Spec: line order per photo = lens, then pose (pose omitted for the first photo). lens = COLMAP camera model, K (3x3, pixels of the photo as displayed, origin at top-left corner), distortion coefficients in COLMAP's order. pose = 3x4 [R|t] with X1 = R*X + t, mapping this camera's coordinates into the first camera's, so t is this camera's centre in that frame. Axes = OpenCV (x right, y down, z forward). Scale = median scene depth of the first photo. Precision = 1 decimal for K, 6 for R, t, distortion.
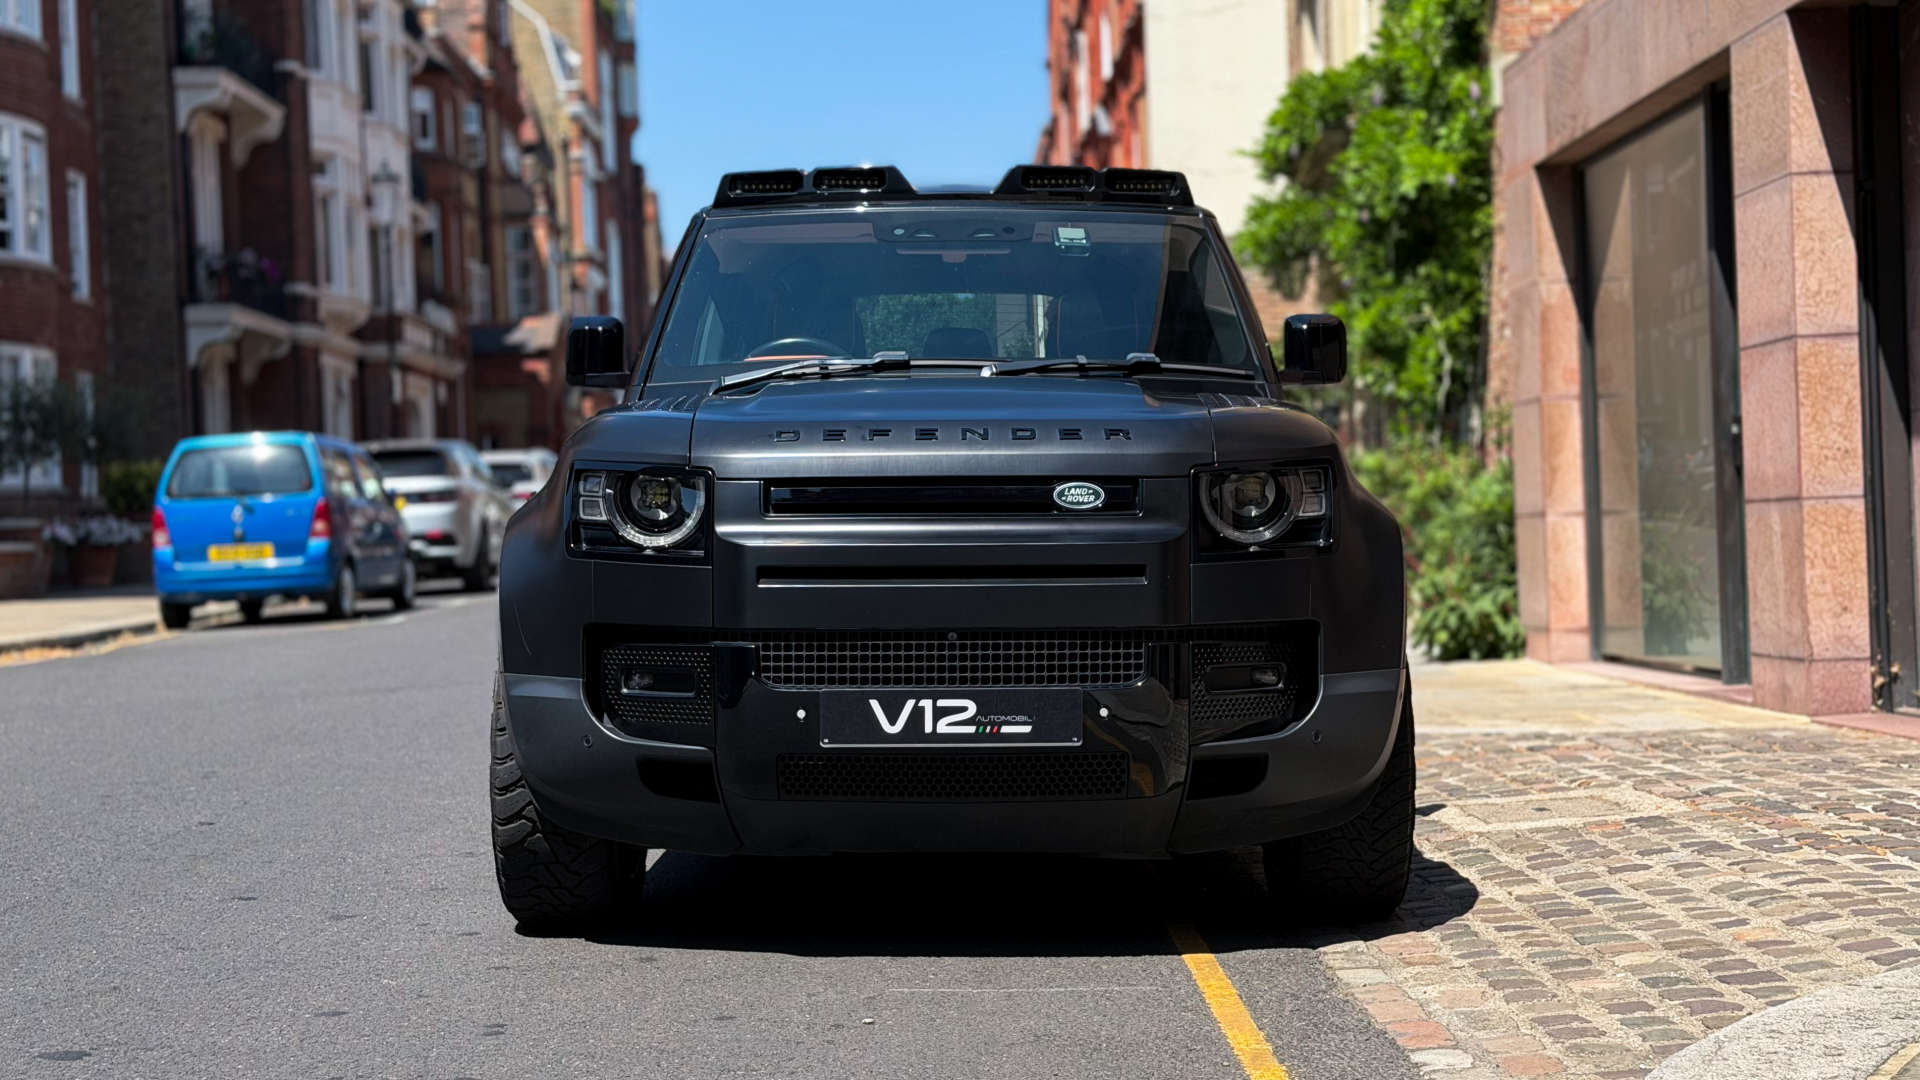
lens RADIAL K [[2820.3, 0, 978.5], [0, 2820.3, 532.3], [0, 0, 1]] dist [0.139738, 0.000000]
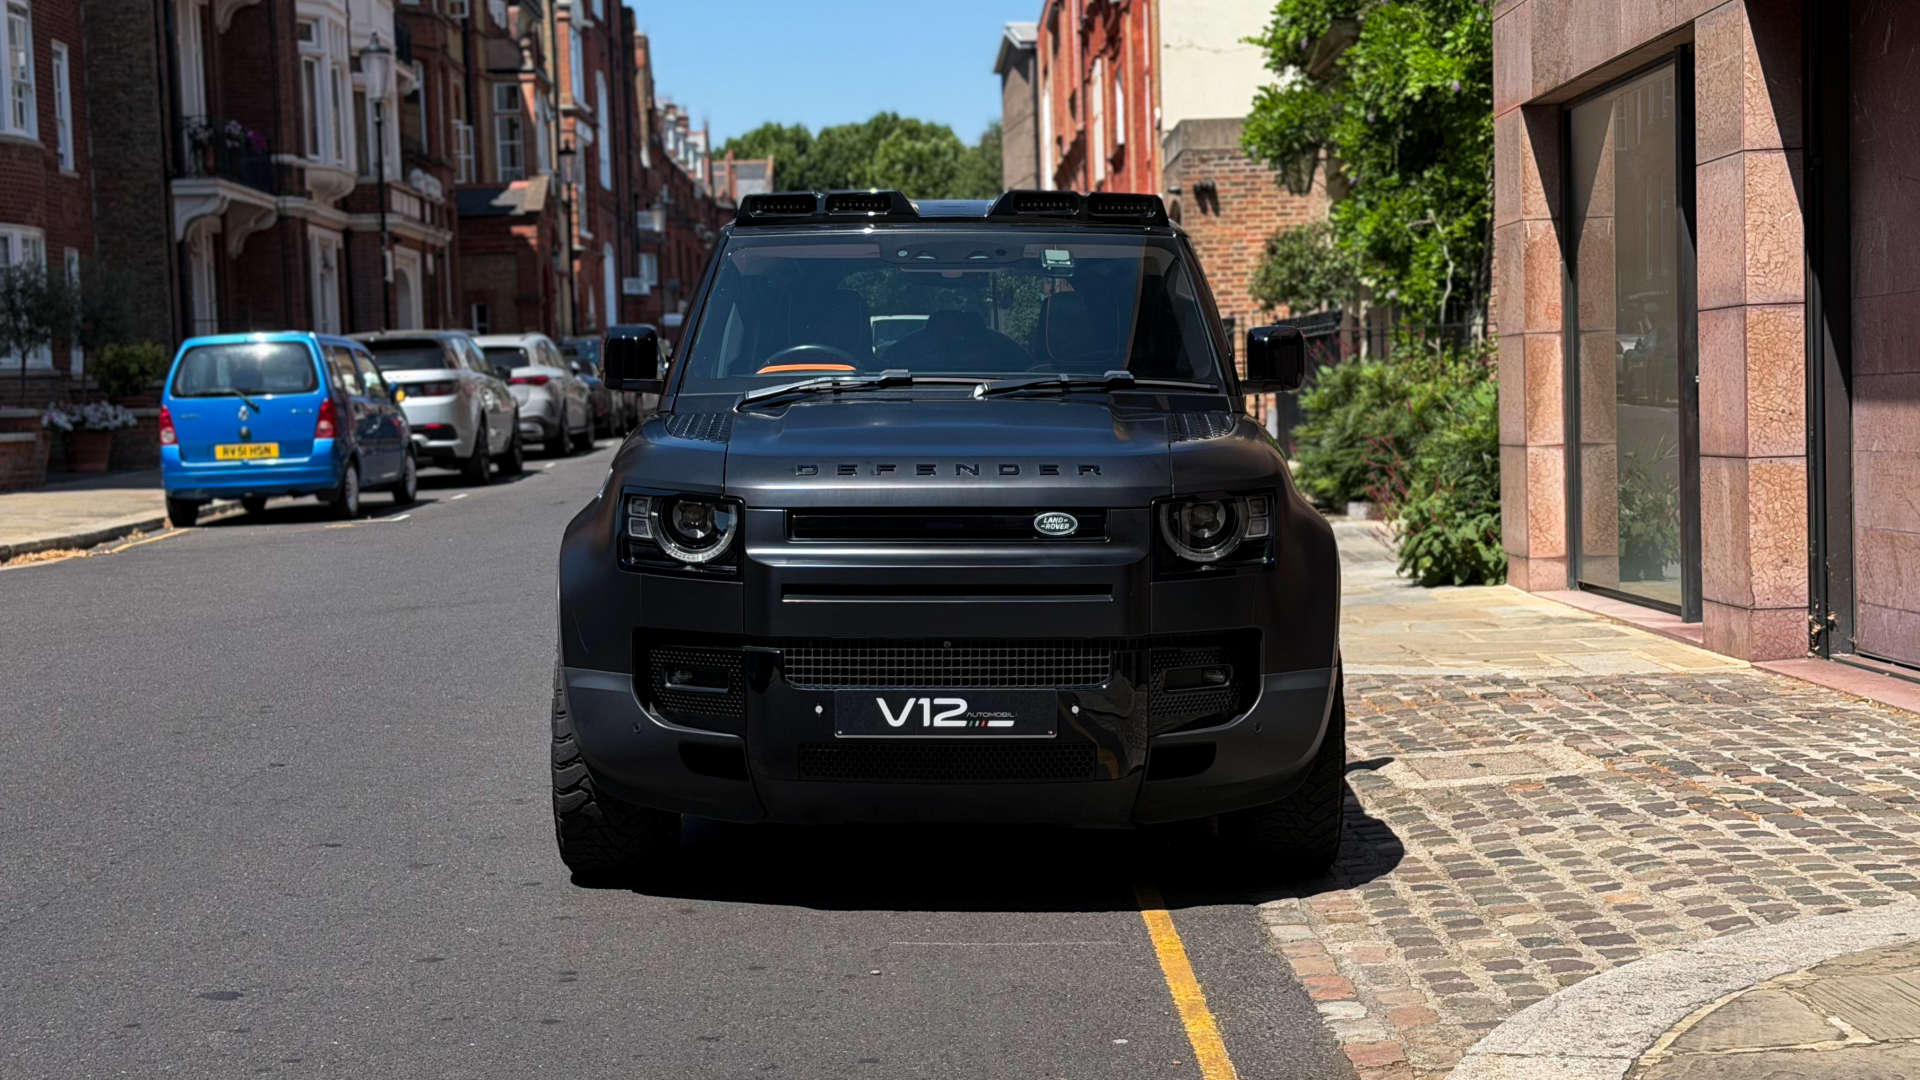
lens RADIAL K [[2962.8, 0, 948.2], [0, 2962.8, 551.5], [0, 0, 1]] dist [0.140608, 0.000000]
pose [[0.999921, 0.005049, -0.011551, 0.003973], [-0.004417, 0.998525, 0.054120, -0.051560], [0.011808, -0.054064, 0.998468, -0.175266]]
